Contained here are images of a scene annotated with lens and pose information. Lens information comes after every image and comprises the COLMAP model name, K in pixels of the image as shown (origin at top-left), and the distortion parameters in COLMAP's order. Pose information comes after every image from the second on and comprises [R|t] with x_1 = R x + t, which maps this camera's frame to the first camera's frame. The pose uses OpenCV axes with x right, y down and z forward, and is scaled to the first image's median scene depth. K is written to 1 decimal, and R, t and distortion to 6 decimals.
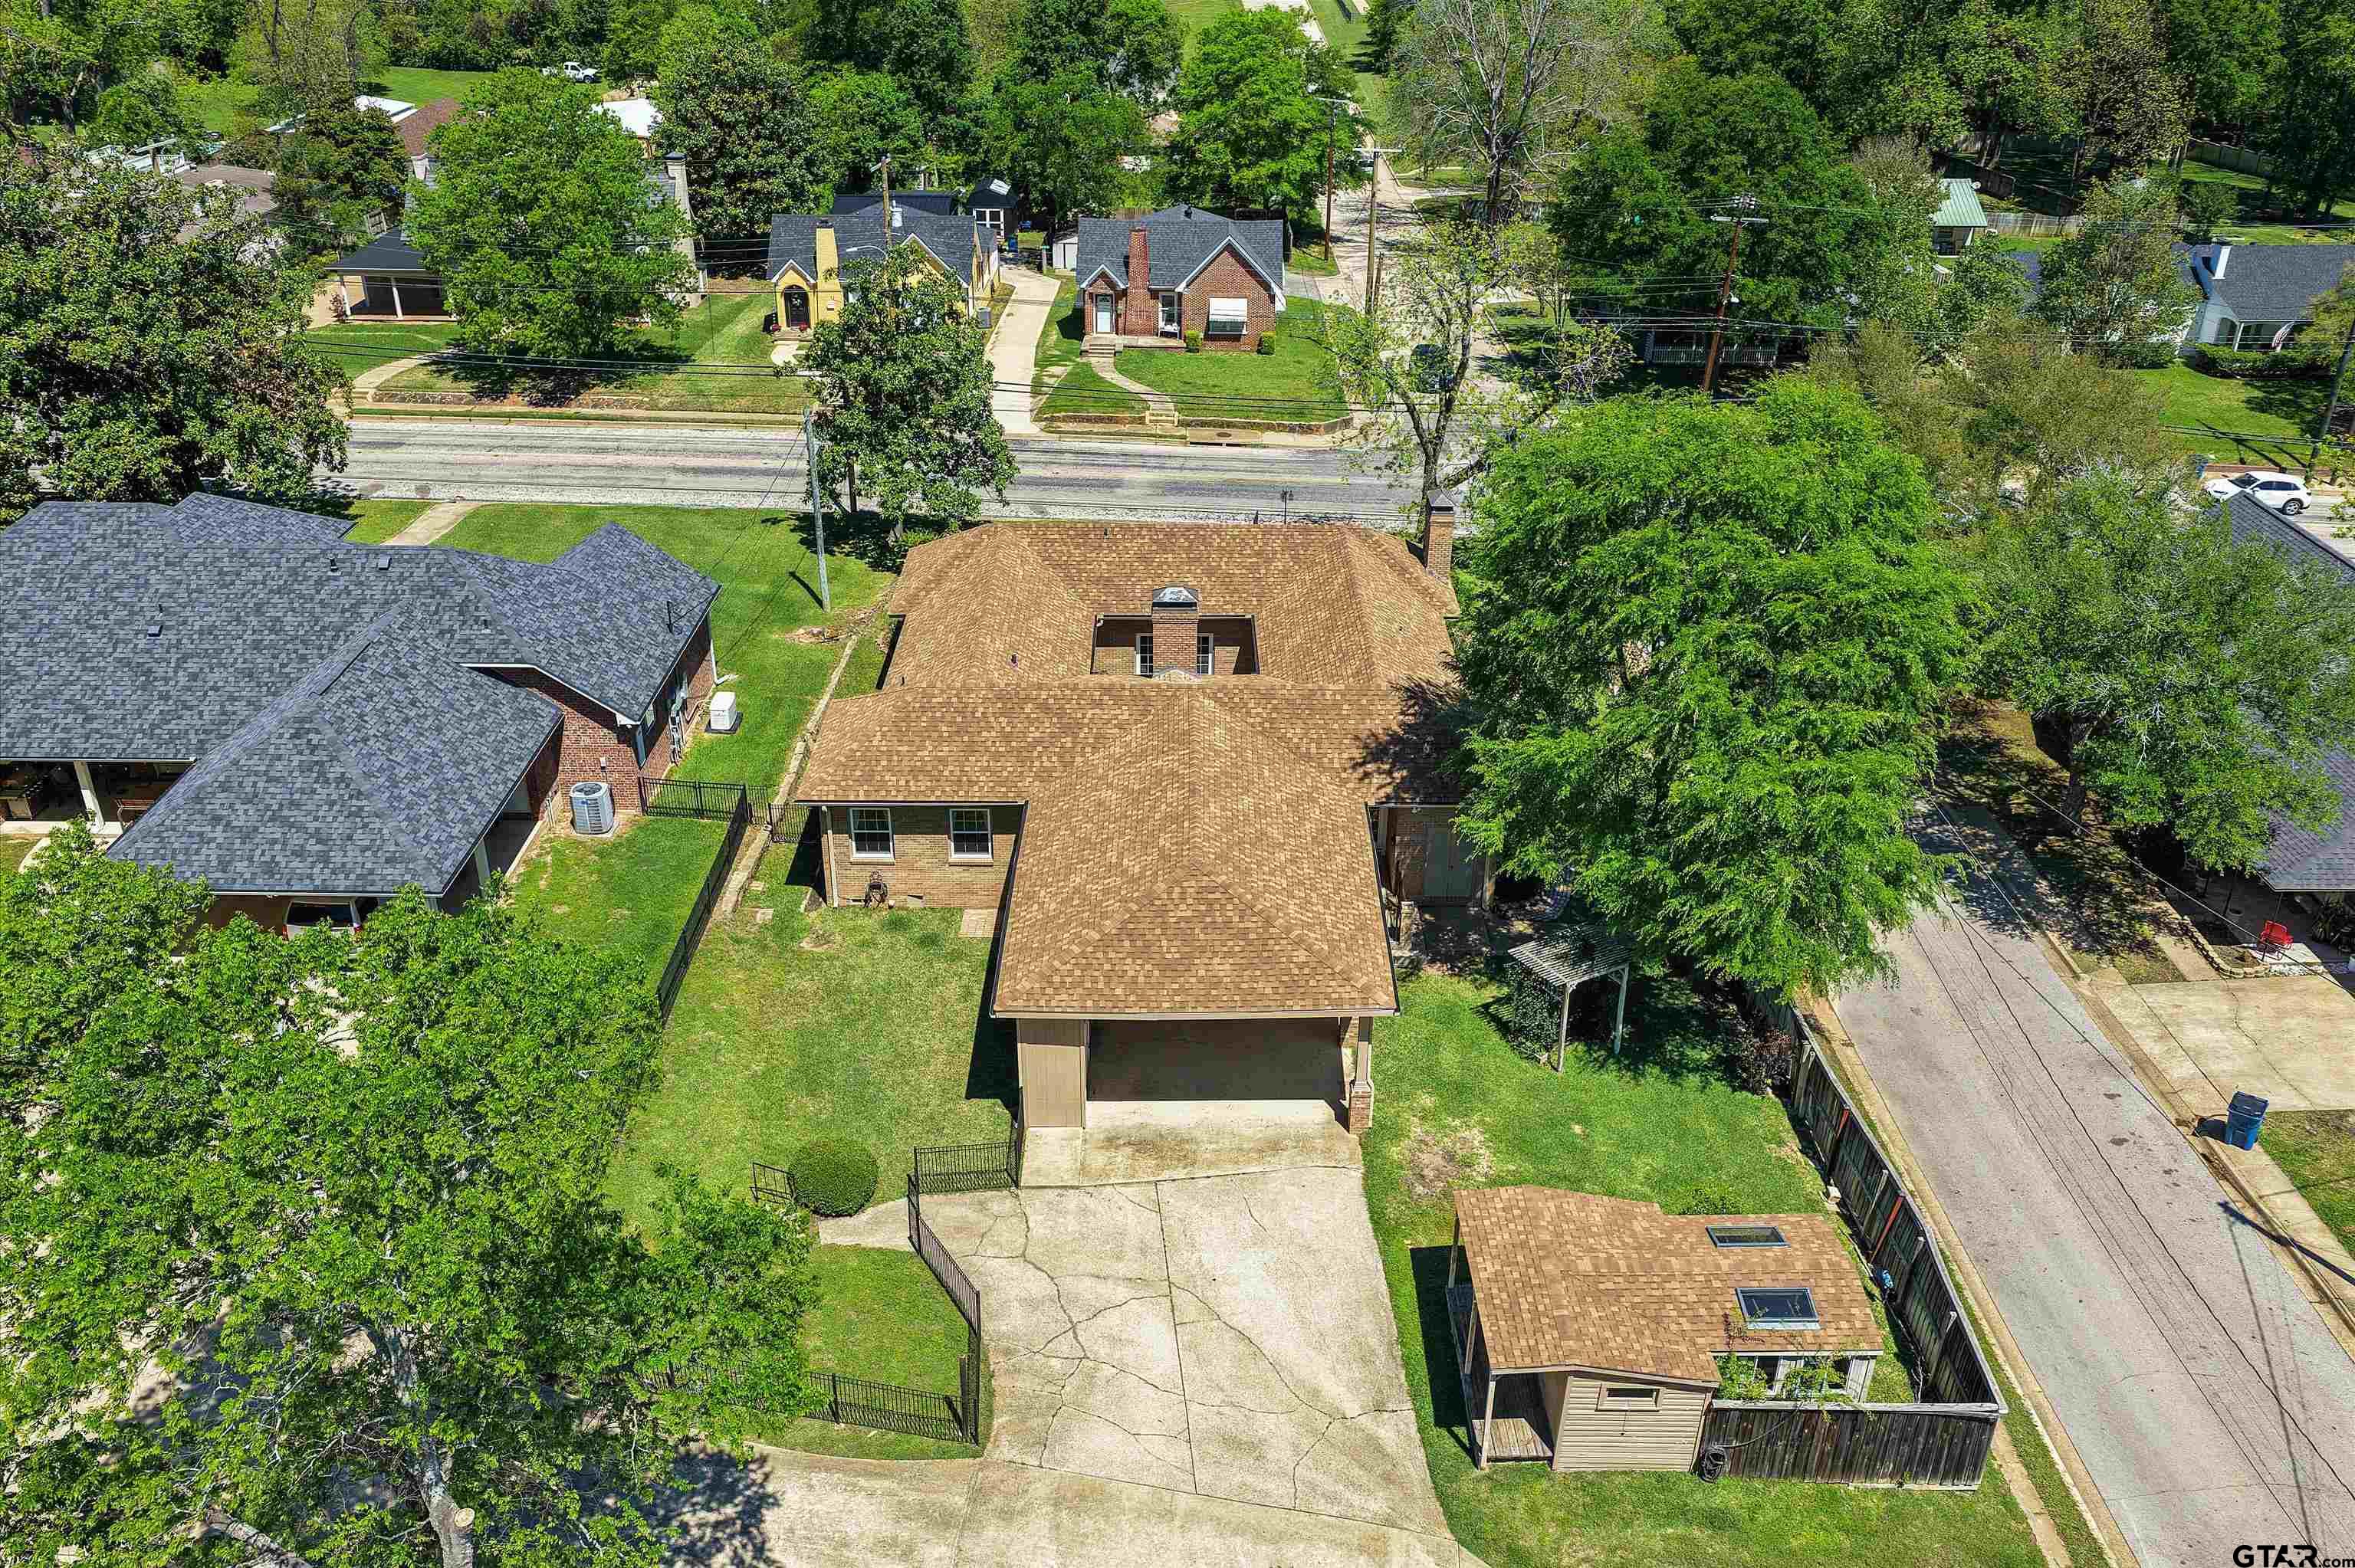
lens RADIAL K [[1056.1, 0, 1187.9], [0, 1056.1, 777.3], [0, 0, 1]] dist [-0.005771, 0.006471]
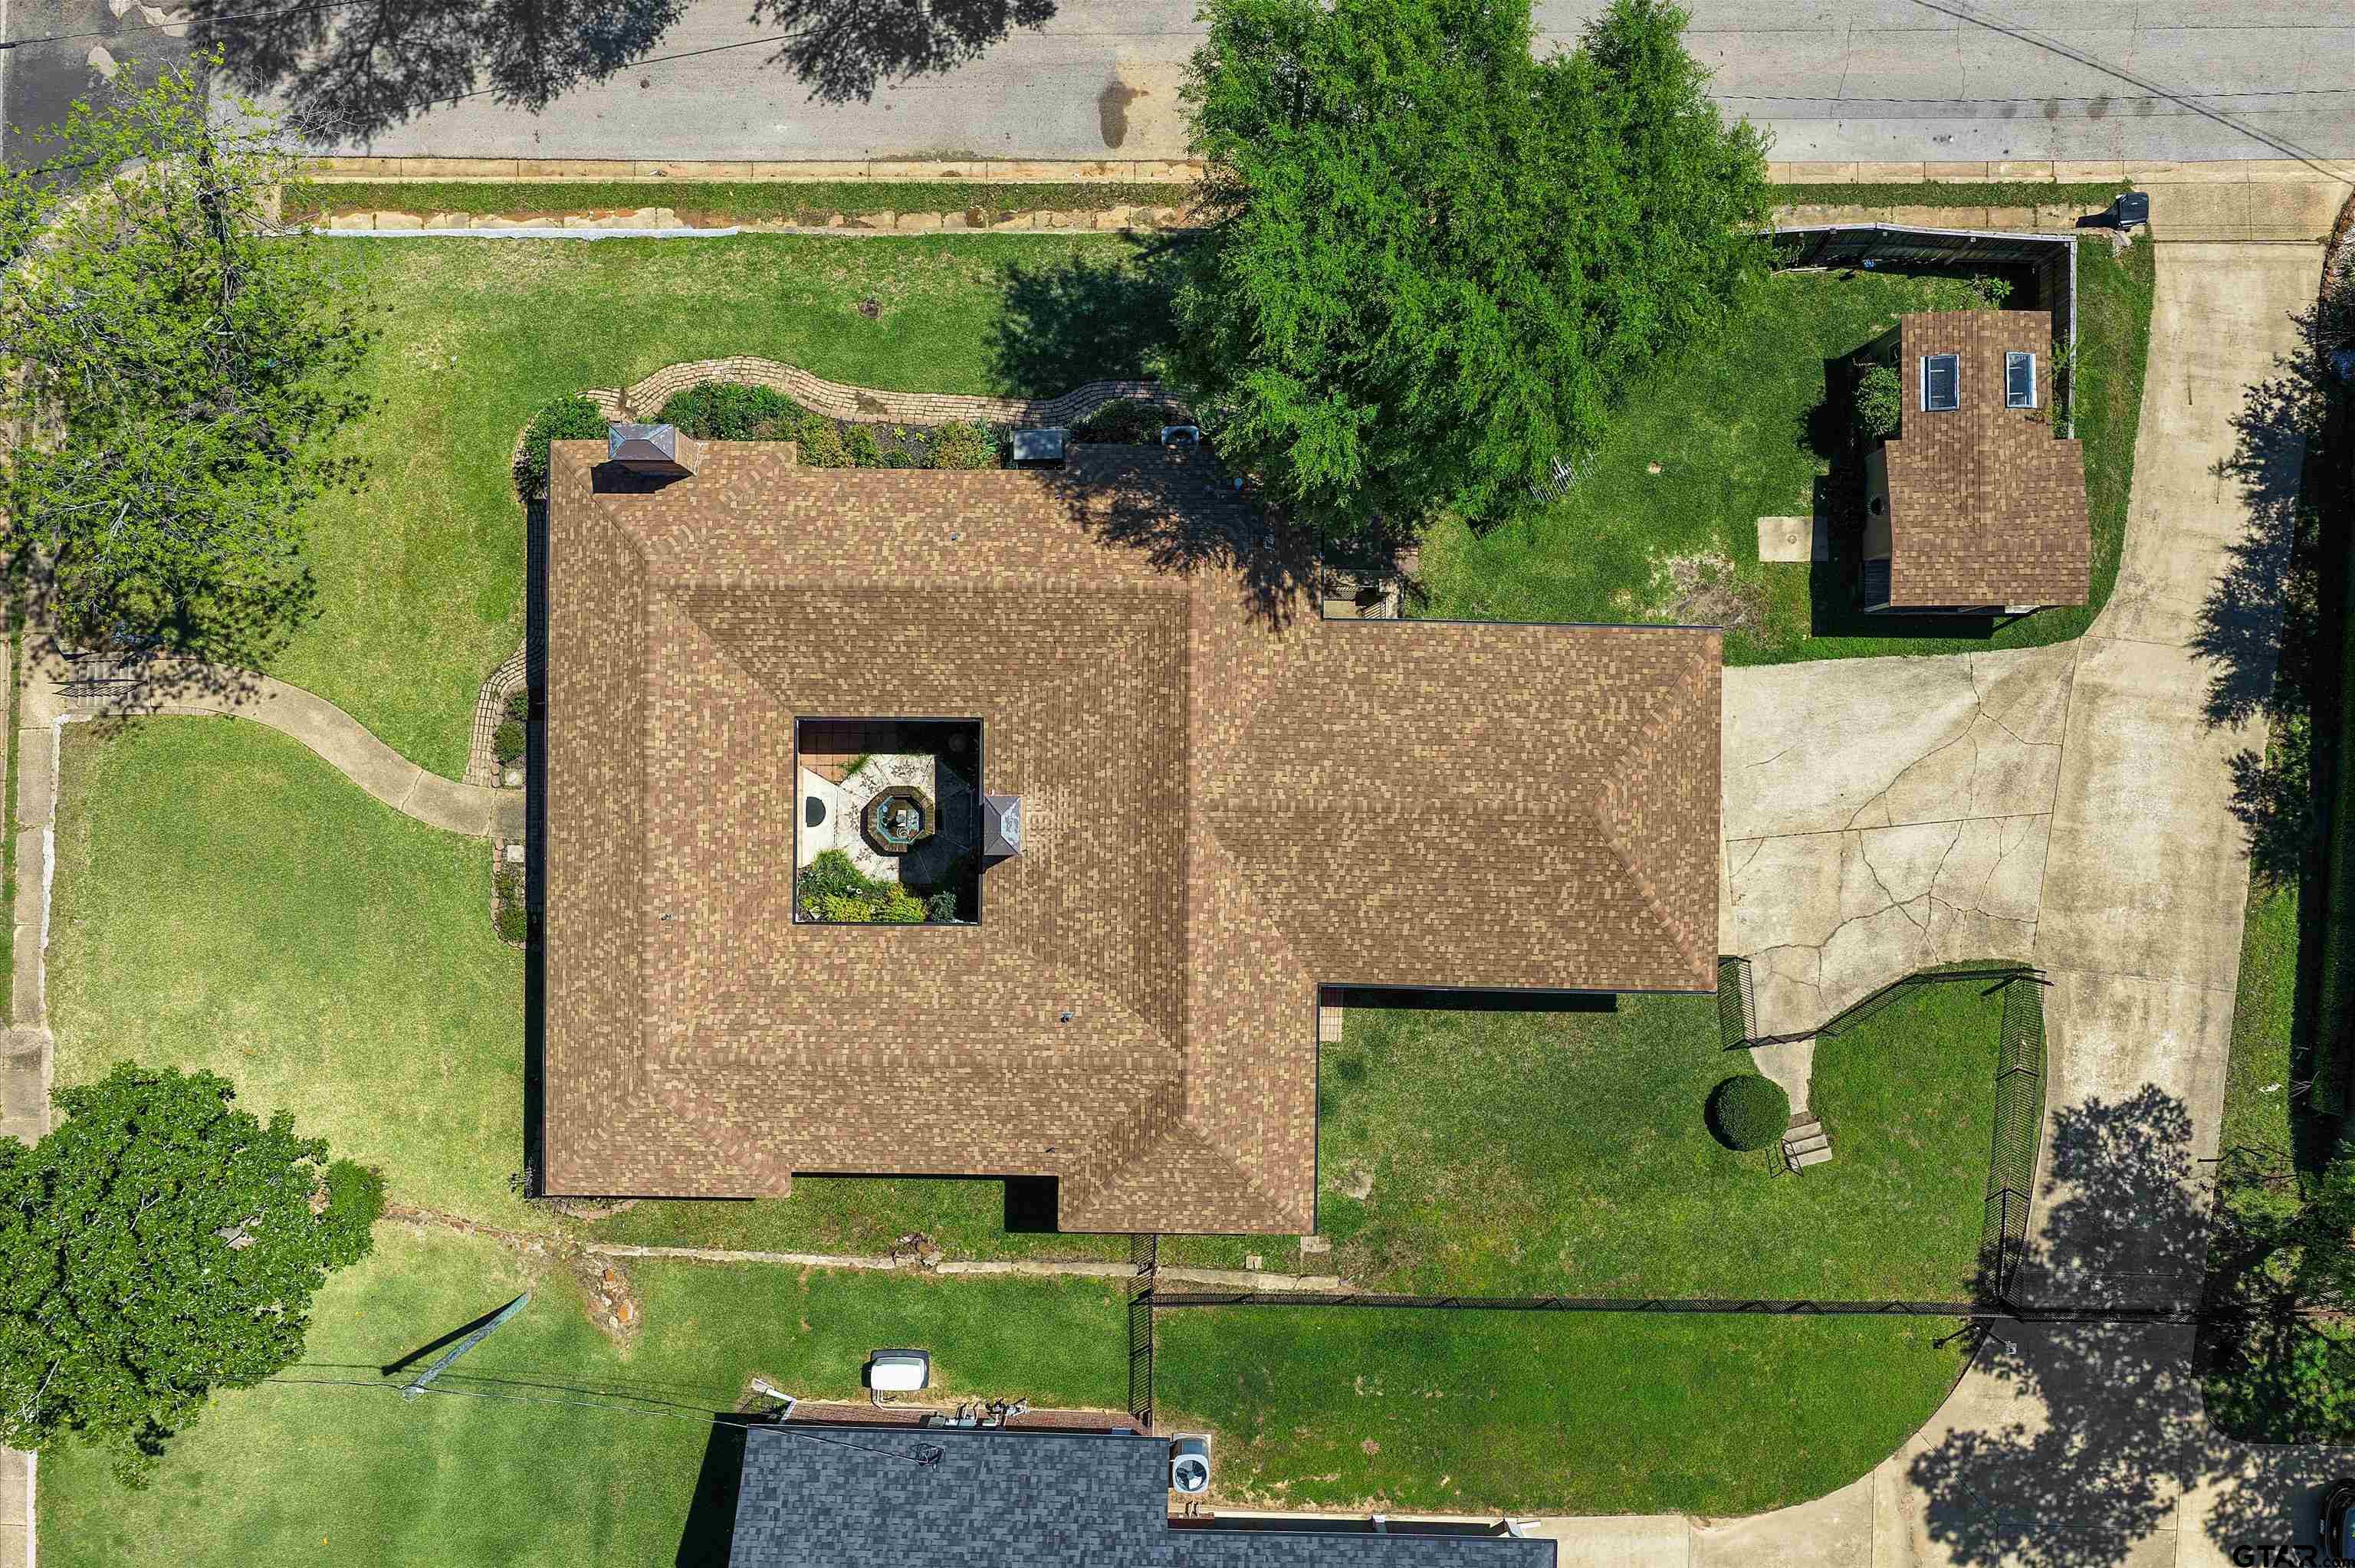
lens RADIAL K [[1056.1, 0, 1187.9], [0, 1056.1, 777.3], [0, 0, 1]] dist [-0.005771, 0.006471]
pose [[-0.005139, -0.999874, -0.014994, 0.078486], [0.754285, -0.013720, 0.656404, -1.075601], [-0.656527, -0.007936, 0.754260, 0.635968]]
